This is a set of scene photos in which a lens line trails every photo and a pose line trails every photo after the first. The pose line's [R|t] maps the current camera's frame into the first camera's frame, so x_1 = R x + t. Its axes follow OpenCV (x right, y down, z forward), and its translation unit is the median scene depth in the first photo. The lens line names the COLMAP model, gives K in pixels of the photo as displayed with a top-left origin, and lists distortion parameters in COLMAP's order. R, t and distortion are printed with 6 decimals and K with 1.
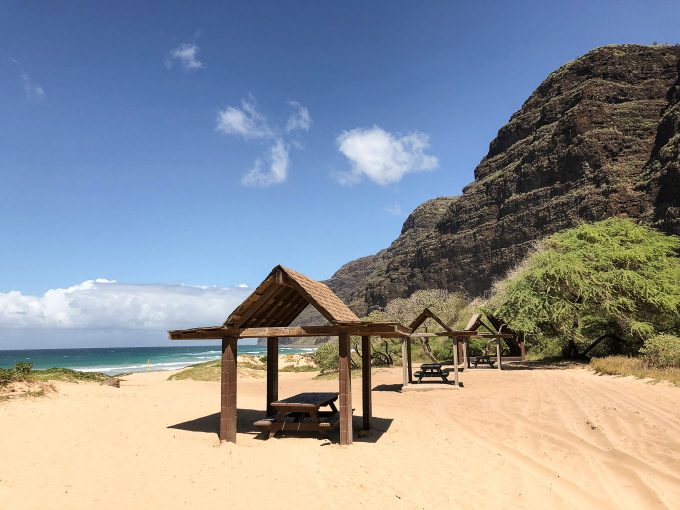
lens RADIAL K [[581.6, 0, 340.0], [0, 581.6, 255.0], [0, 0, 1]] dist [0.071562, -0.000530]
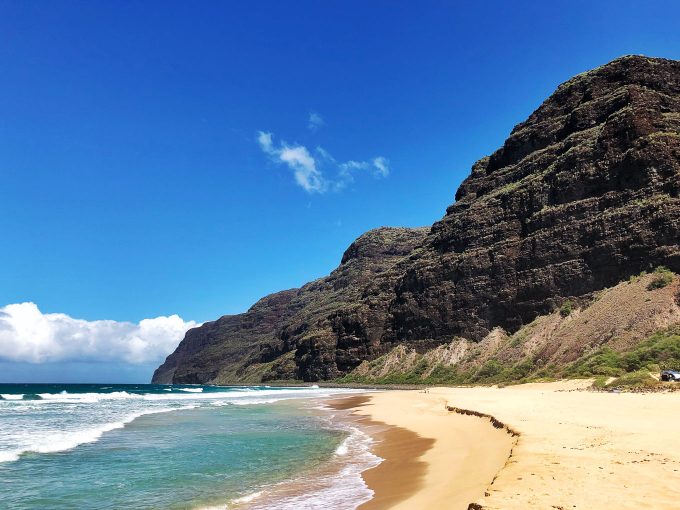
lens RADIAL K [[581.6, 0, 340.0], [0, 581.6, 255.0], [0, 0, 1]] dist [0.071562, -0.000530]
pose [[0.981808, 0.063199, 0.179052, -0.134777], [-0.050273, 0.995852, -0.075836, 0.043004], [-0.183102, 0.065455, 0.980912, 0.211242]]
